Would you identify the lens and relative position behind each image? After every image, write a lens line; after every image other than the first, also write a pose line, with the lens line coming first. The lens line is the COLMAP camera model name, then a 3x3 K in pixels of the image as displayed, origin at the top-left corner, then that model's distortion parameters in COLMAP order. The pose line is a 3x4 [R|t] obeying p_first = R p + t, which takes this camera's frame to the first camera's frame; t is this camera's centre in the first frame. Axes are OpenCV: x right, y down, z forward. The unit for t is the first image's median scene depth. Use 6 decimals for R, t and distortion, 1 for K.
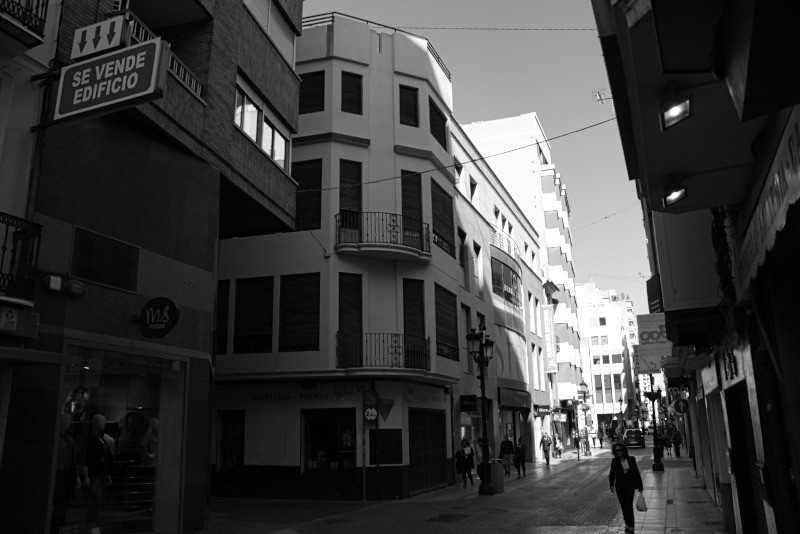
lens RADIAL K [[624.9, 0, 398.3], [0, 624.9, 271.0], [0, 0, 1]] dist [-0.208518, 0.171598]
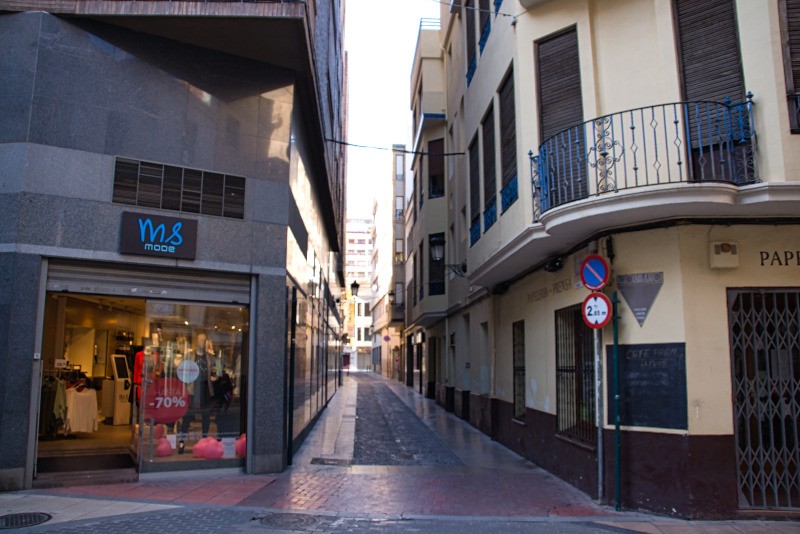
lens RADIAL K [[624.9, 0, 398.3], [0, 624.9, 271.0], [0, 0, 1]] dist [-0.208518, 0.171598]
pose [[0.283289, -0.118994, -0.951624, 0.329384], [0.234757, 0.970689, -0.051493, 0.188208], [0.929858, -0.208813, 0.302920, 0.722314]]
